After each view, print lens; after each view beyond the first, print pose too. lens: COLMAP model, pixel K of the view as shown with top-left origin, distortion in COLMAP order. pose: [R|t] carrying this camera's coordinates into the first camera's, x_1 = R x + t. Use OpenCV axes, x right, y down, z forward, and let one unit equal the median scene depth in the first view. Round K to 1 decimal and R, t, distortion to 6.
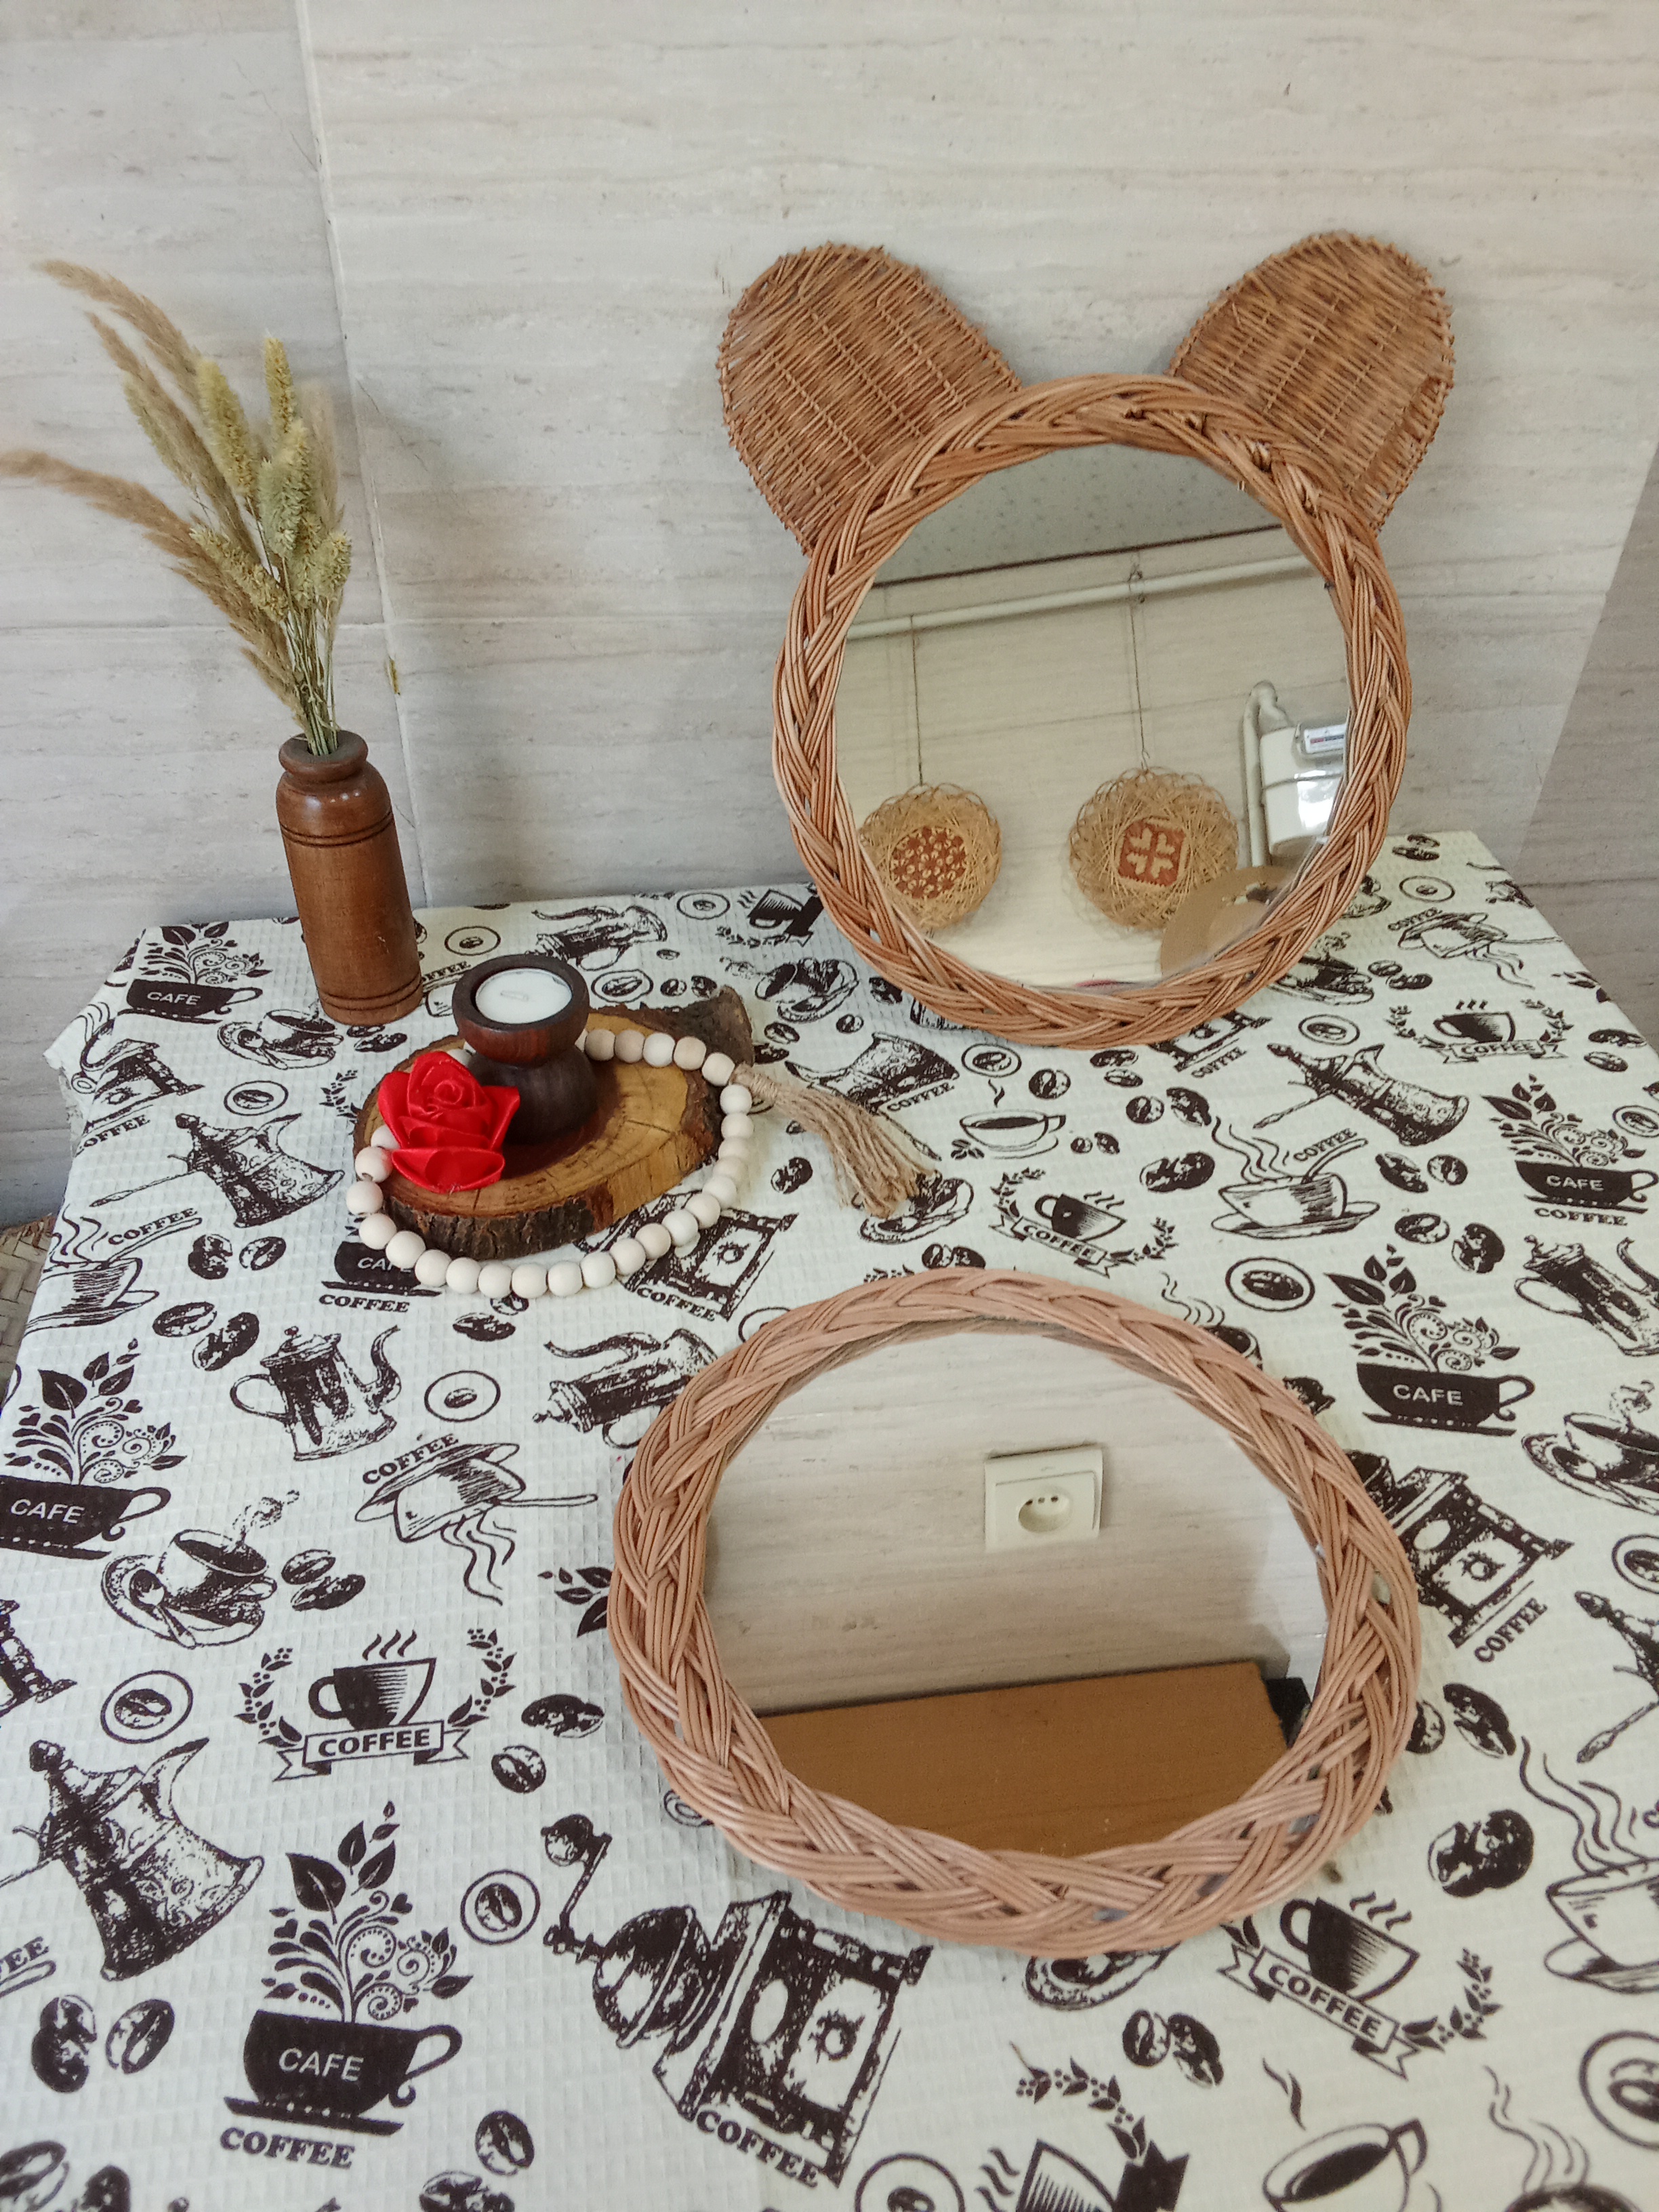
lens RADIAL K [[1759.1, 0, 851.6], [0, 1759.1, 1098.3], [0, 0, 1]] dist [0.089207, -0.144120]
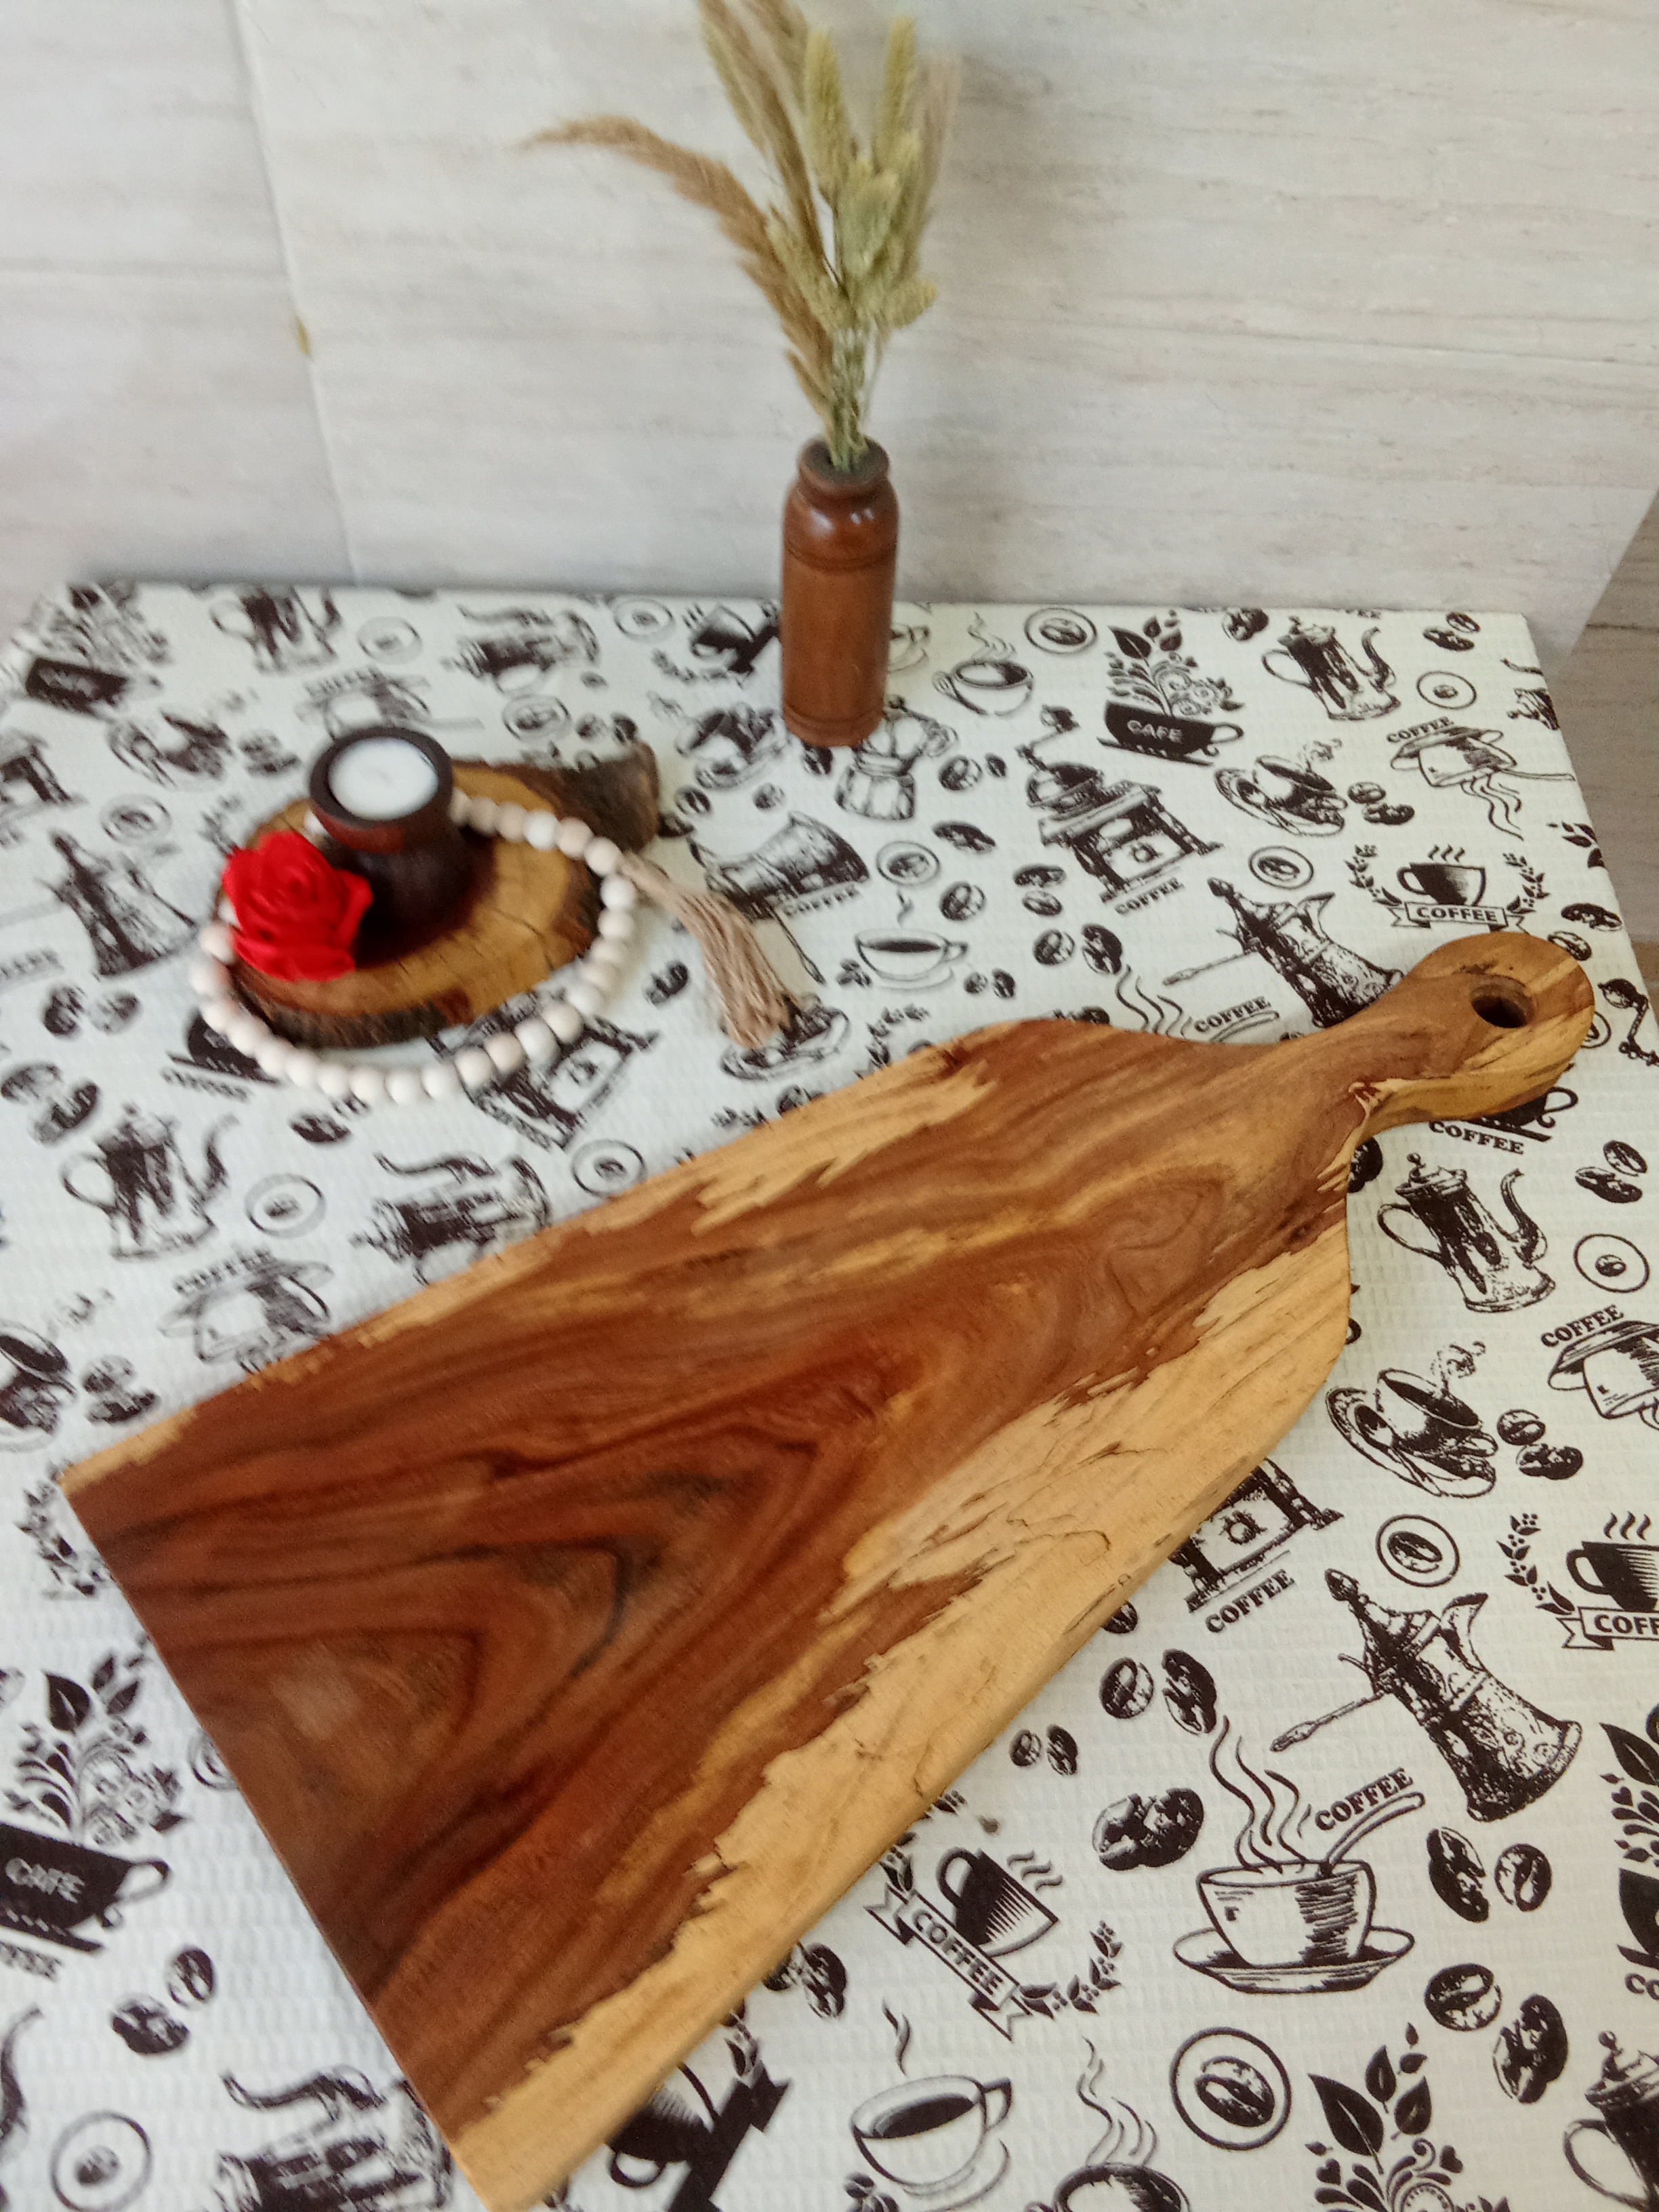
lens RADIAL K [[1759.1, 0, 847.6], [0, 1759.1, 1104.5], [0, 0, 1]] dist [0.089207, -0.144120]
pose [[0.990408, 0.129224, -0.048923, 0.133632], [-0.109248, 0.949122, 0.295351, -0.211353], [0.084601, -0.287173, 0.954135, 0.081174]]
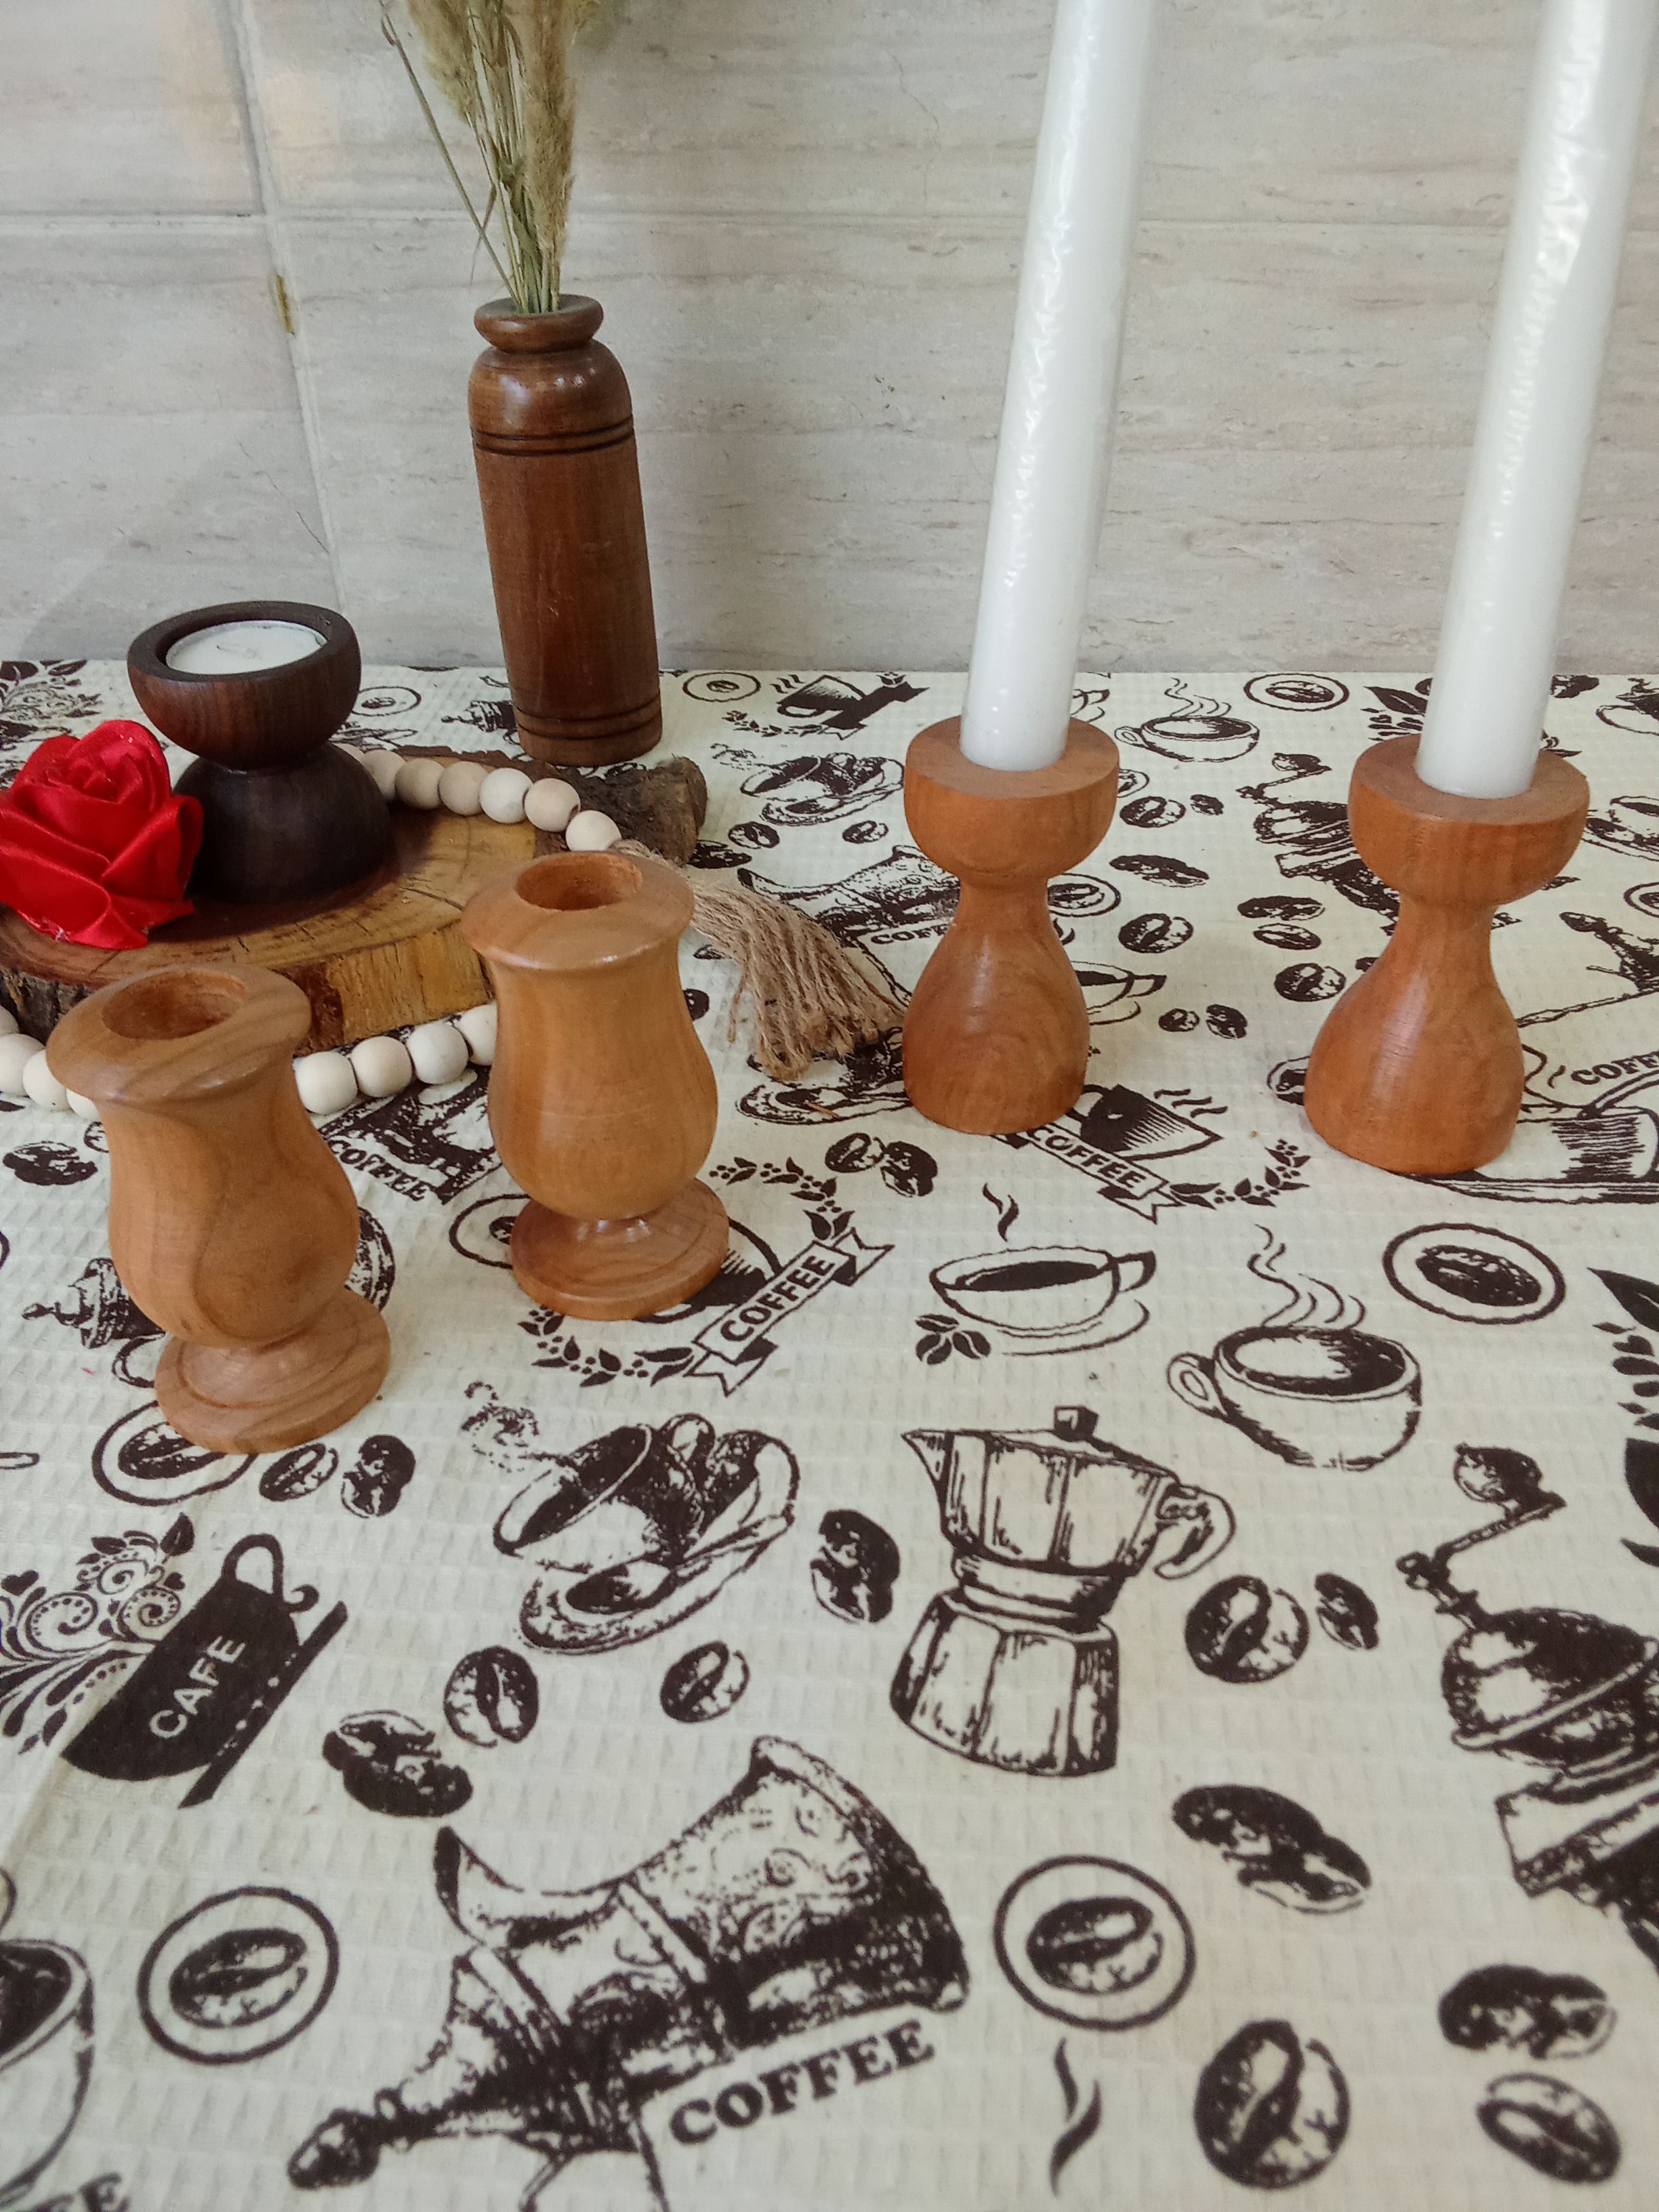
lens RADIAL K [[1759.1, 0, 850.6], [0, 1759.1, 1124.5], [0, 0, 1]] dist [0.089207, -0.144120]
pose [[0.970960, 0.109336, -0.212798, 0.174892], [-0.120346, 0.991948, -0.039453, 0.109042], [0.206770, 0.063917, 0.976299, 0.485034]]
